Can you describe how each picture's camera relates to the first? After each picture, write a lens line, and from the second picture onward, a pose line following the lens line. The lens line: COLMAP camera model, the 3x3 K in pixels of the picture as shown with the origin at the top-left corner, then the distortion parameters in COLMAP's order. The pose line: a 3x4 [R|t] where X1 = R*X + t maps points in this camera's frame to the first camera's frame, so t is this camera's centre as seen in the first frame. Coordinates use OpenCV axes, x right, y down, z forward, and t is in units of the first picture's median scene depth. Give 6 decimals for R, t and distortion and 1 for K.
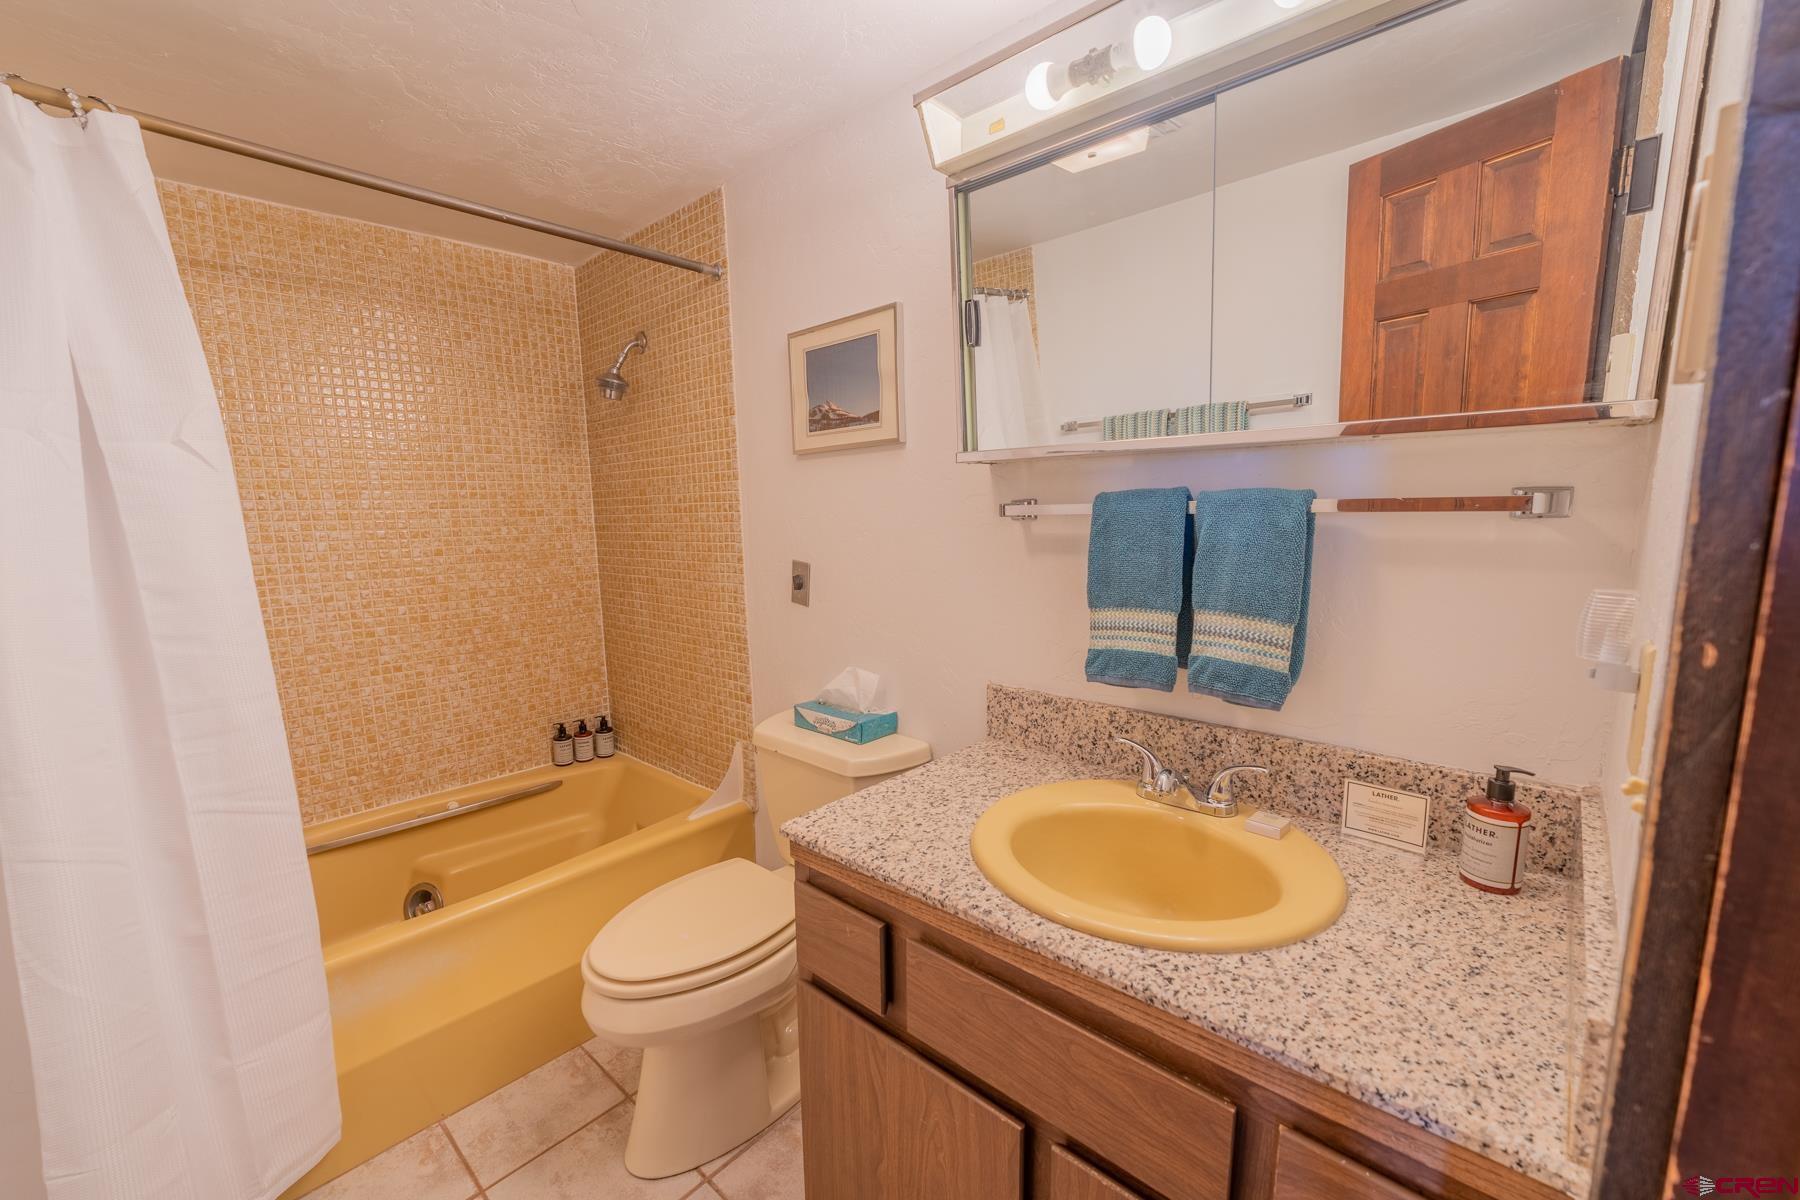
lens RADIAL K [[727.7, 0, 898.1], [0, 727.7, 616.9], [0, 0, 1]] dist [-0.003252, 0.000091]
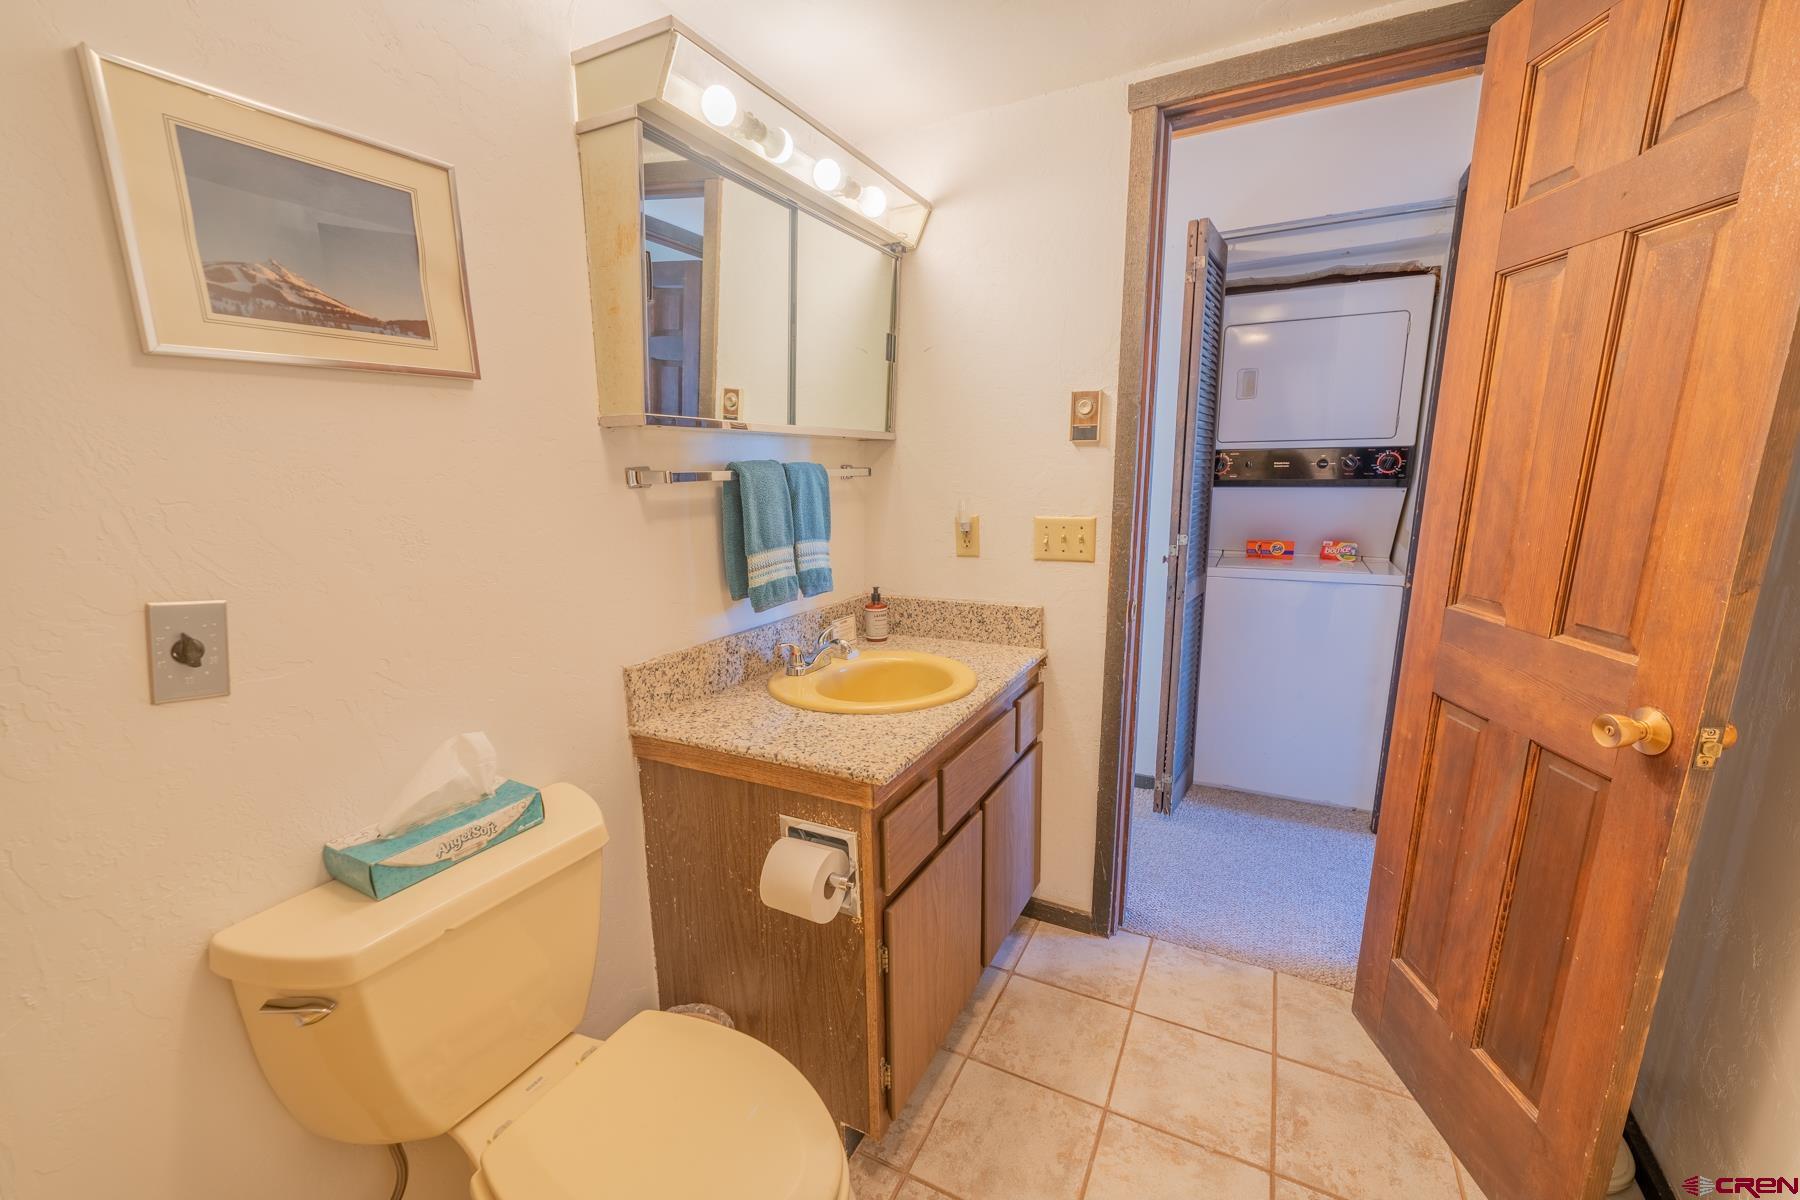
lens RADIAL K [[727.7, 0, 898.1], [0, 727.7, 616.9], [0, 0, 1]] dist [-0.003252, 0.000091]
pose [[-0.252141, -0.173803, 0.951955, -0.863605], [0.164898, 0.961634, 0.219246, -0.120879], [-0.953537, 0.212256, -0.213807, 0.895463]]
